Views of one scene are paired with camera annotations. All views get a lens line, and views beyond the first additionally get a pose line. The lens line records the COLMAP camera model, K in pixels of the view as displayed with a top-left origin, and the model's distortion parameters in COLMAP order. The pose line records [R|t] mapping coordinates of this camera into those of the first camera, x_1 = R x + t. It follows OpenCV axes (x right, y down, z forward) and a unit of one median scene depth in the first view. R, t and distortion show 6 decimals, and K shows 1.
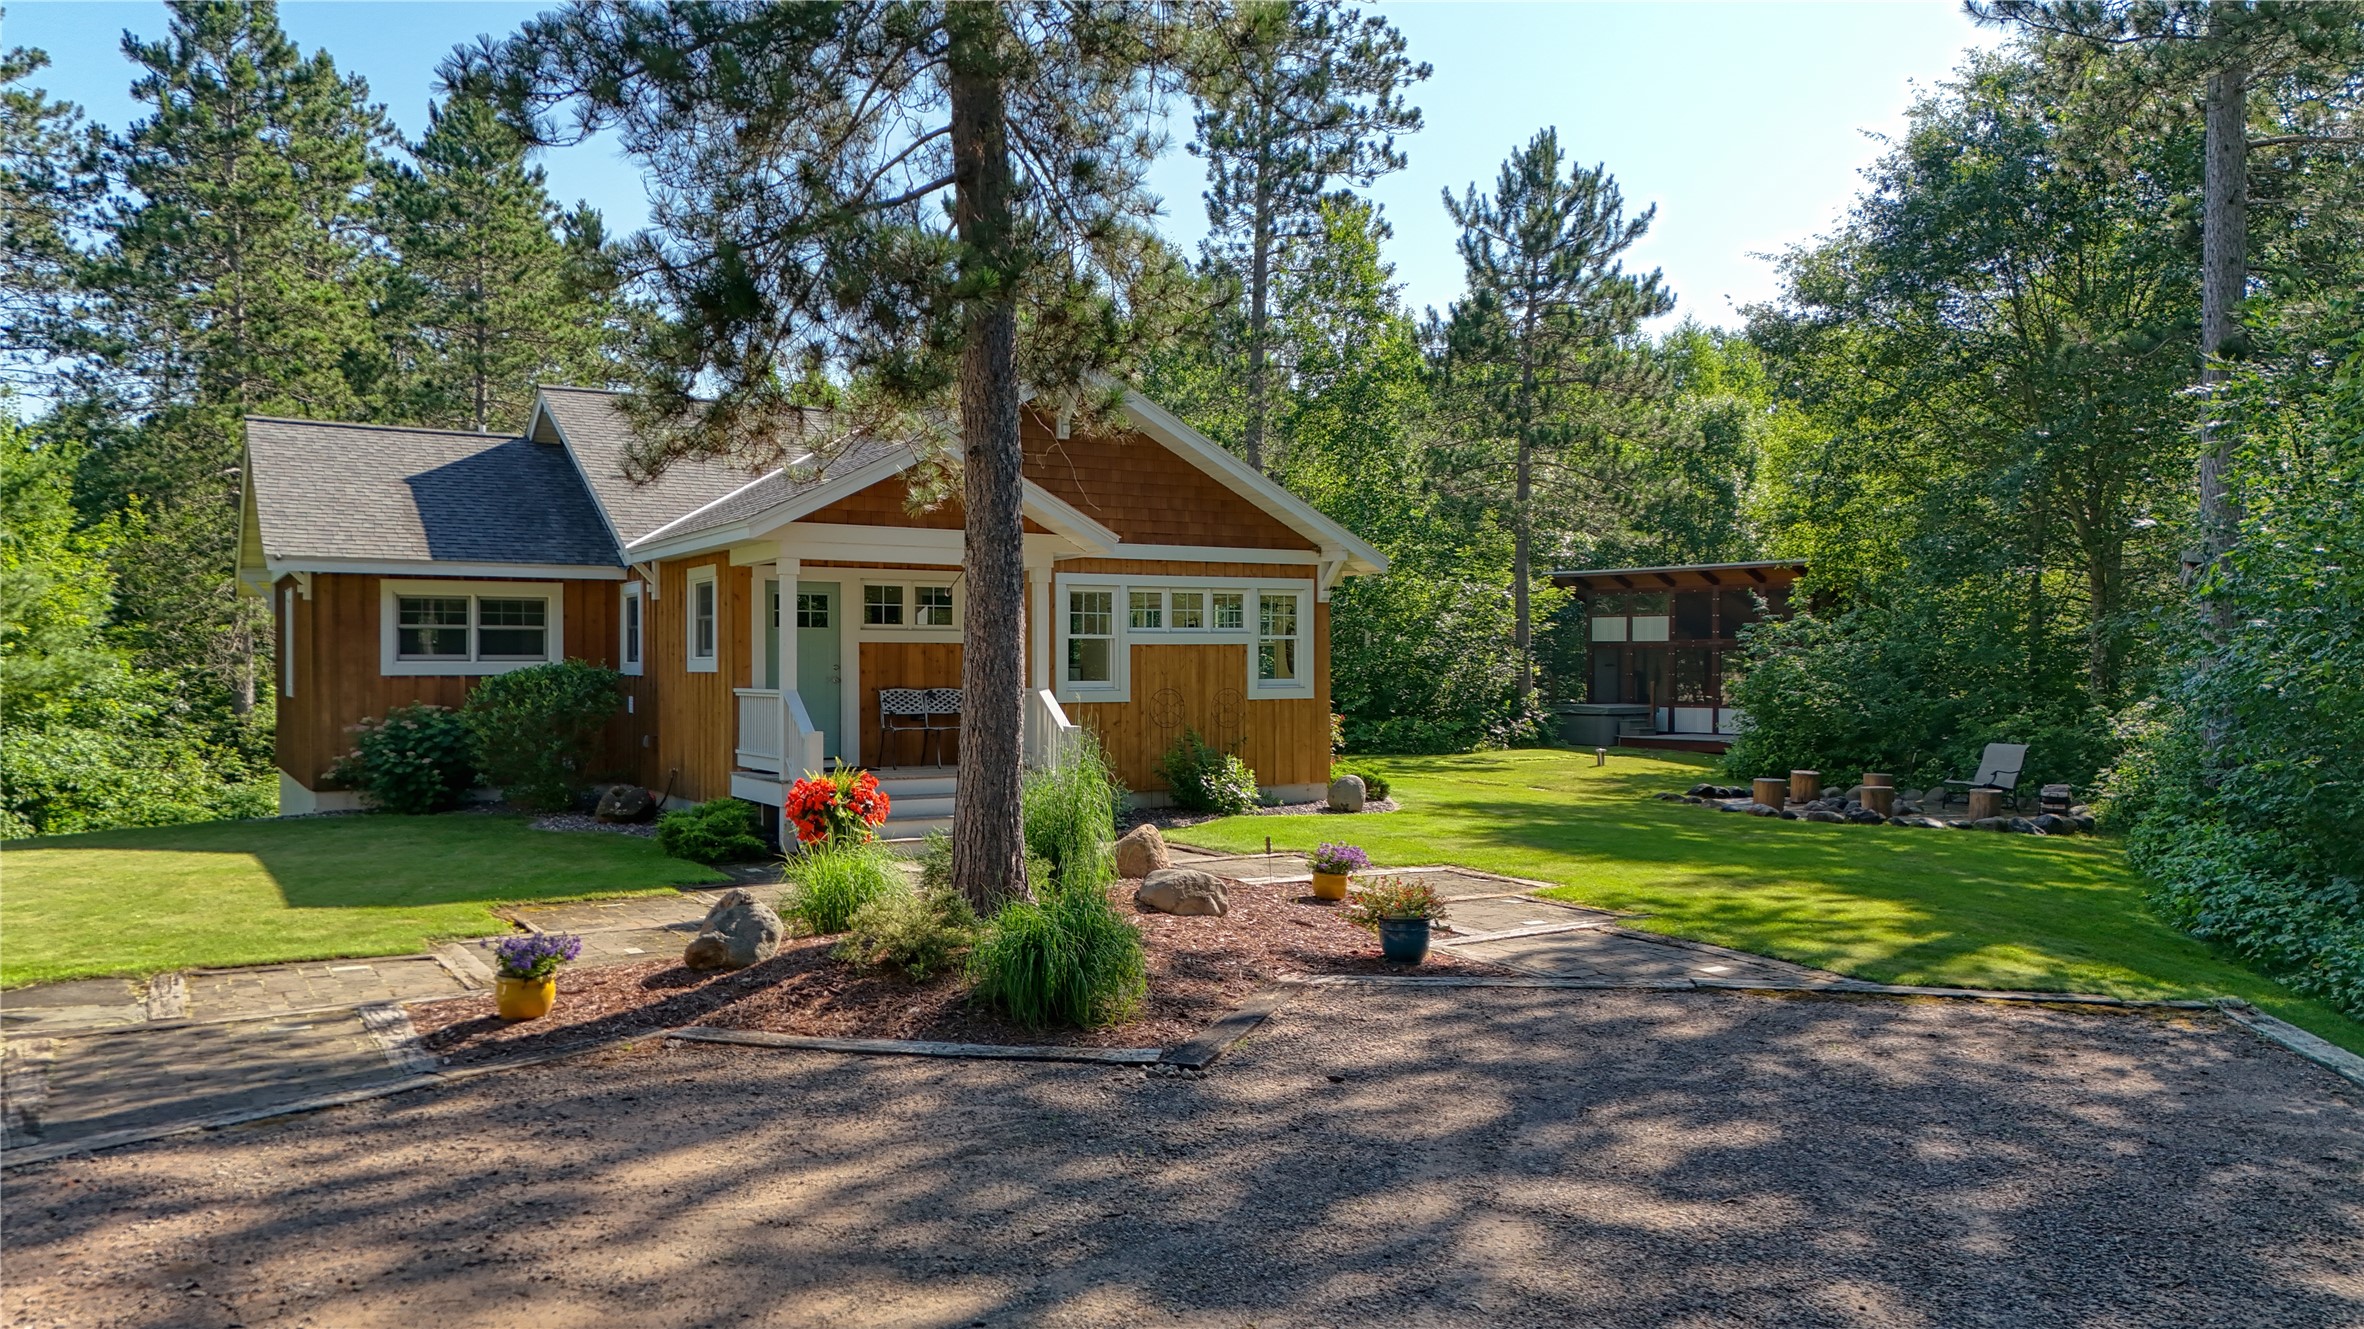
lens RADIAL K [[1726.1, 0, 1182.0], [0, 1726.1, 664.5], [0, 0, 1]] dist [0.090839, -0.113073]
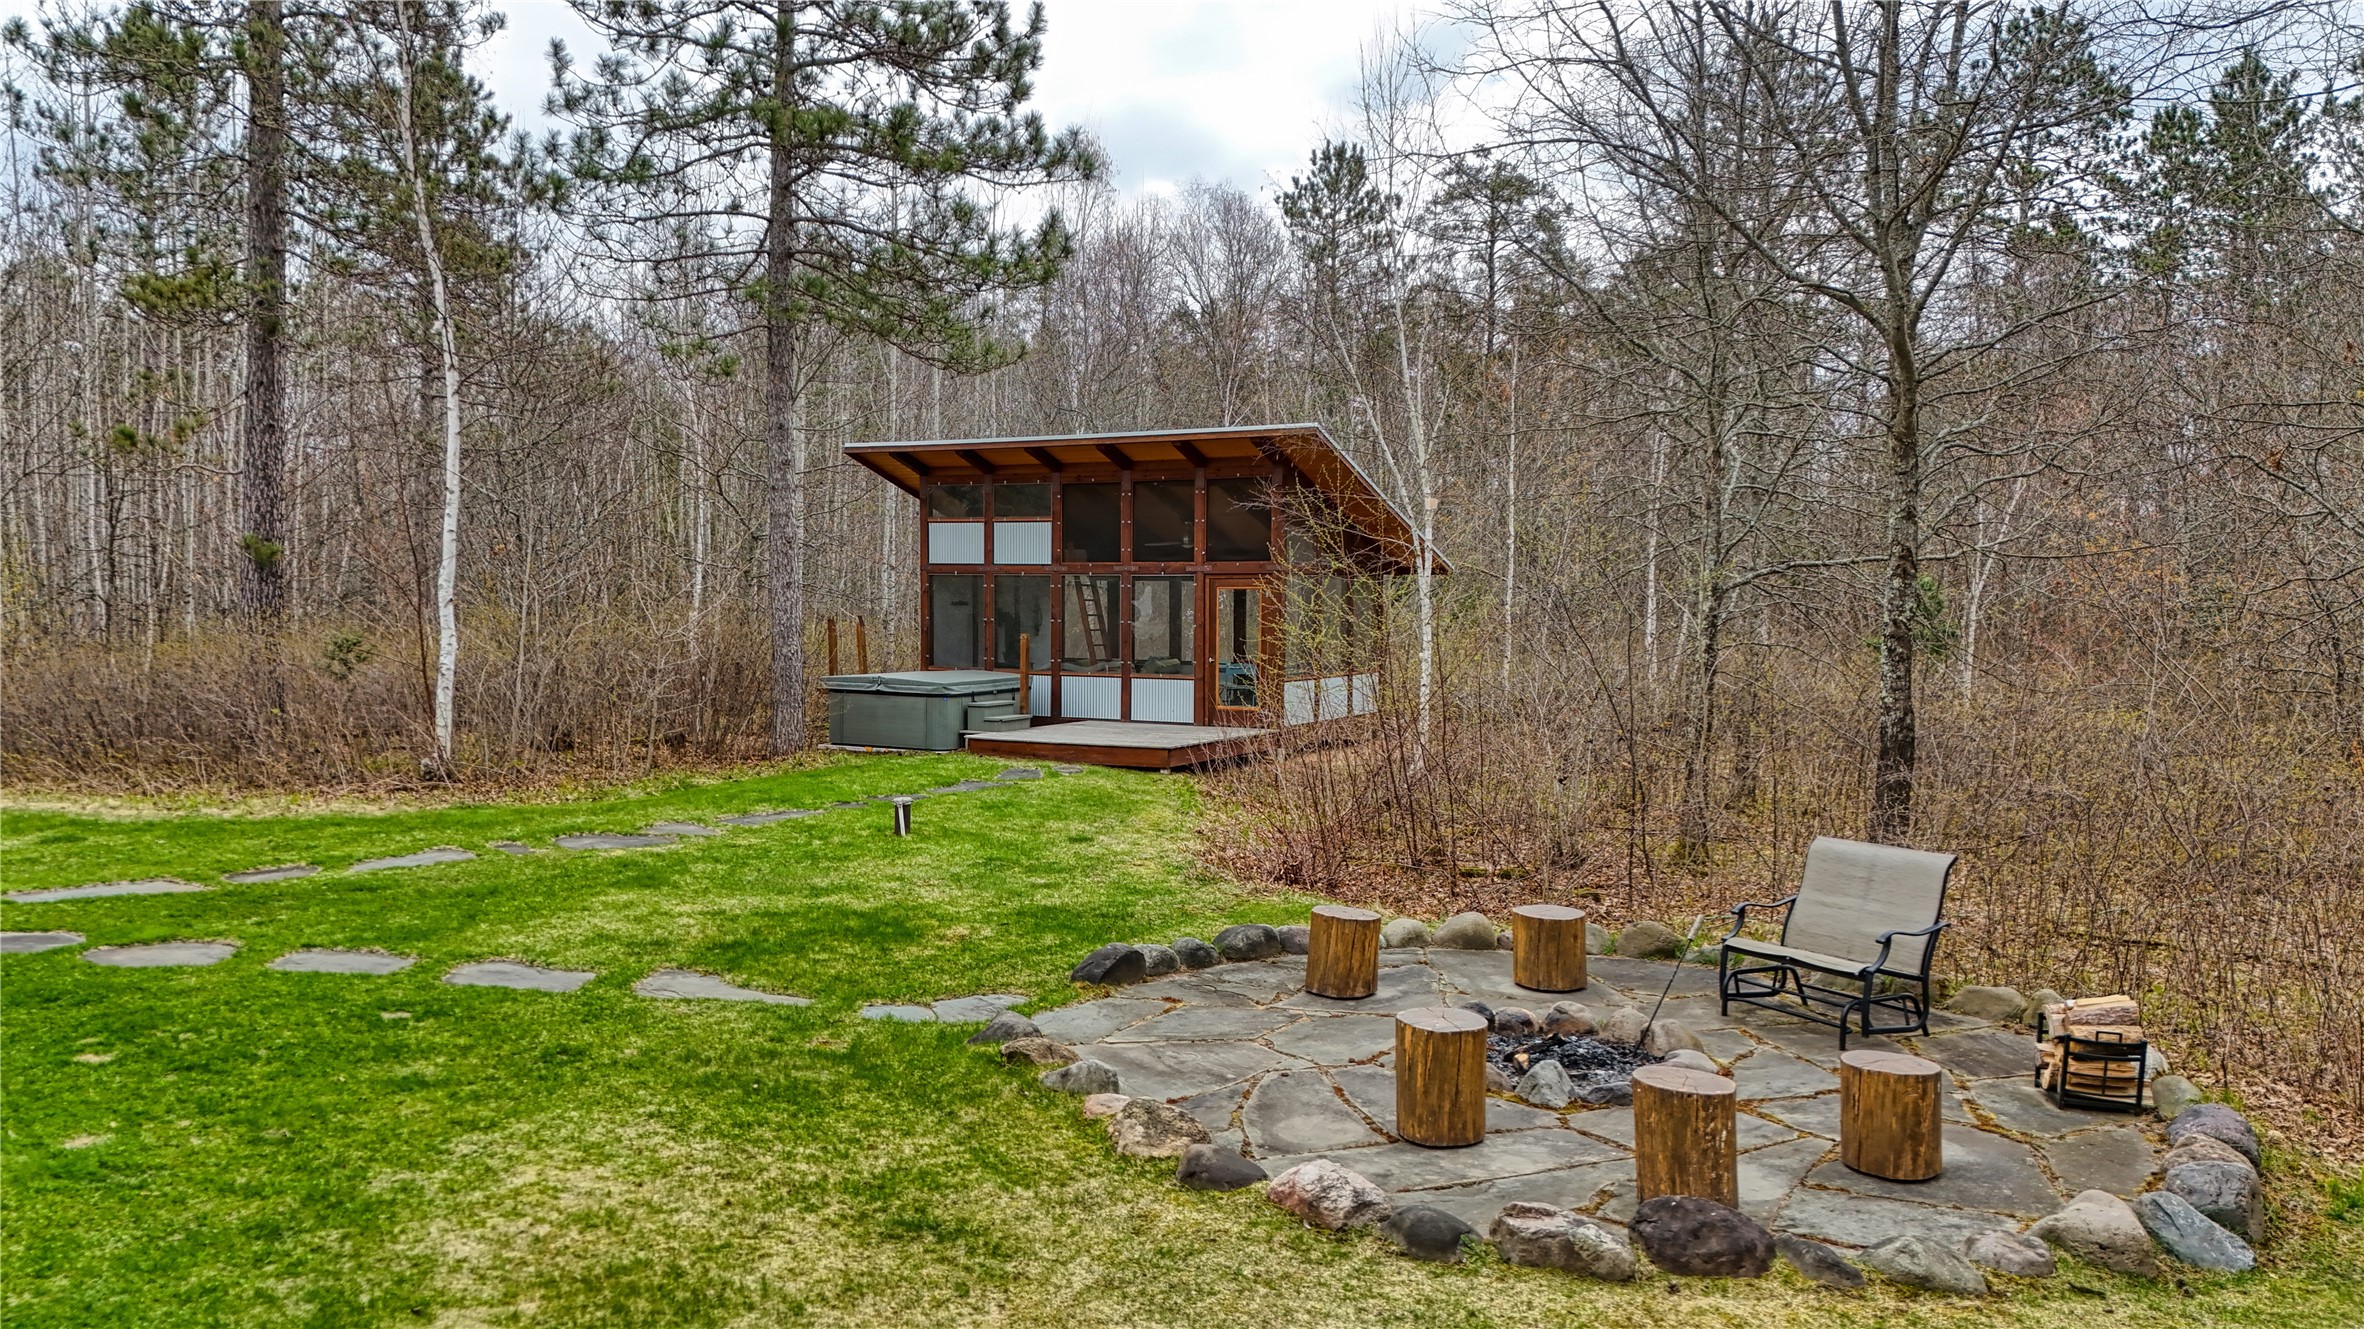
lens RADIAL K [[1726.1, 0, 1182.0], [0, 1726.1, 664.5], [0, 0, 1]] dist [0.090839, -0.113073]
pose [[0.940443, -0.012482, 0.339722, 0.227174], [-0.003354, 0.998936, 0.045987, -0.012573], [-0.339935, -0.044388, 0.939401, 0.805565]]
